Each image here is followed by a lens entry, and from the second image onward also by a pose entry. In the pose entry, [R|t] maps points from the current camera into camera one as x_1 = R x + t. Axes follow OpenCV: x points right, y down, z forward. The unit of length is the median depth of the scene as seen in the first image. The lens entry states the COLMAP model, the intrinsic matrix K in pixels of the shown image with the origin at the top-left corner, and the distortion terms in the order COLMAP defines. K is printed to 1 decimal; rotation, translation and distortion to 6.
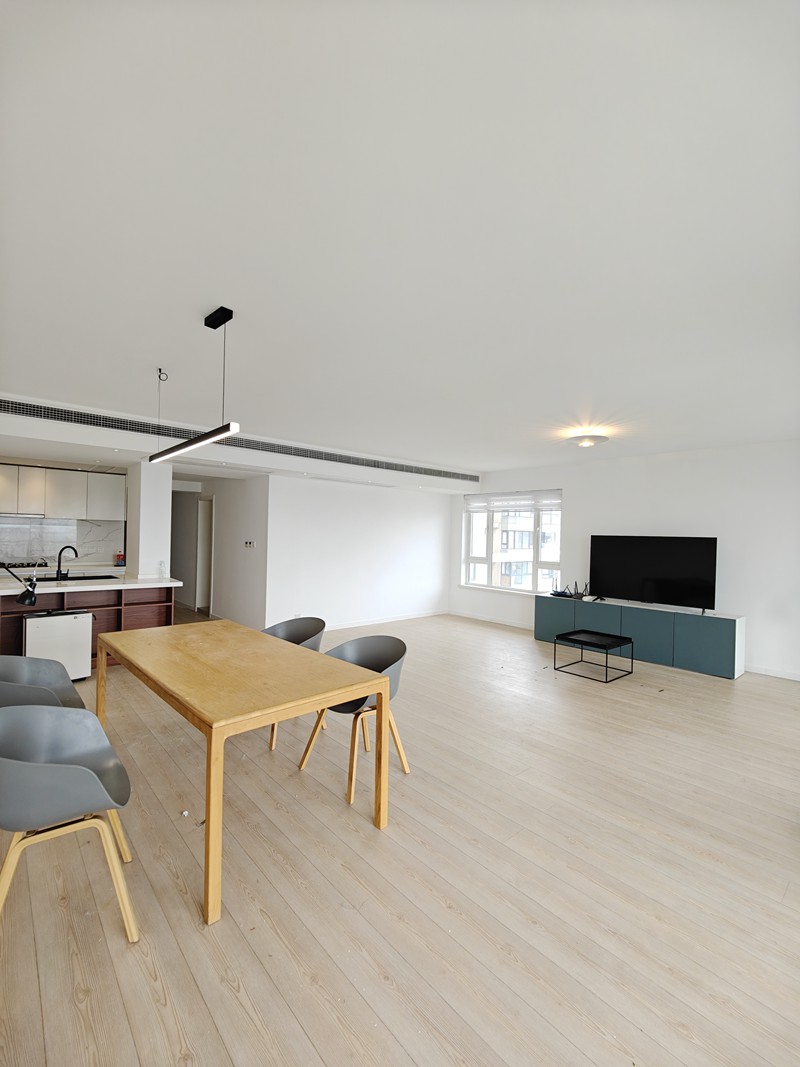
lens RADIAL K [[466.0, 0, 400.0], [0, 466.0, 533.5], [0, 0, 1]] dist [-0.000022, -0.000105]
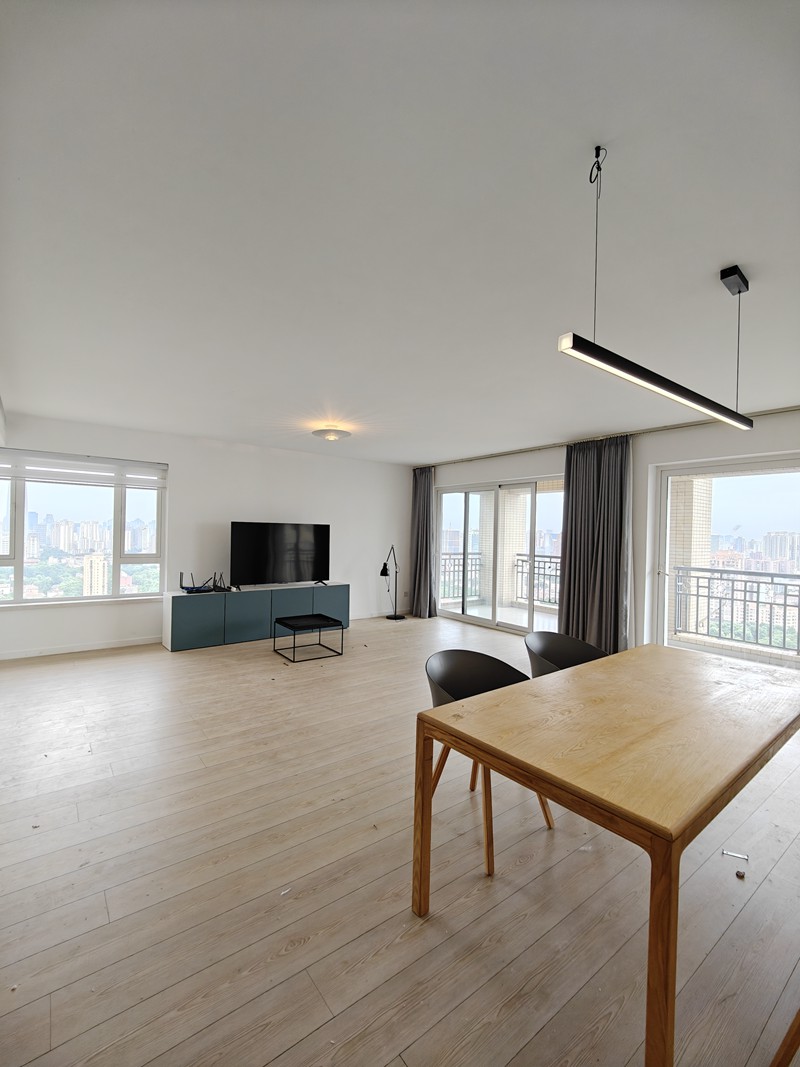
lens RADIAL K [[466.0, 0, 400.0], [0, 466.0, 533.5], [0, 0, 1]] dist [-0.000022, -0.000105]
pose [[0.071070, -0.019567, 0.997279, -0.573418], [-0.020542, 0.999567, 0.021076, 0.001815], [-0.997260, -0.021984, 0.070637, 0.682150]]
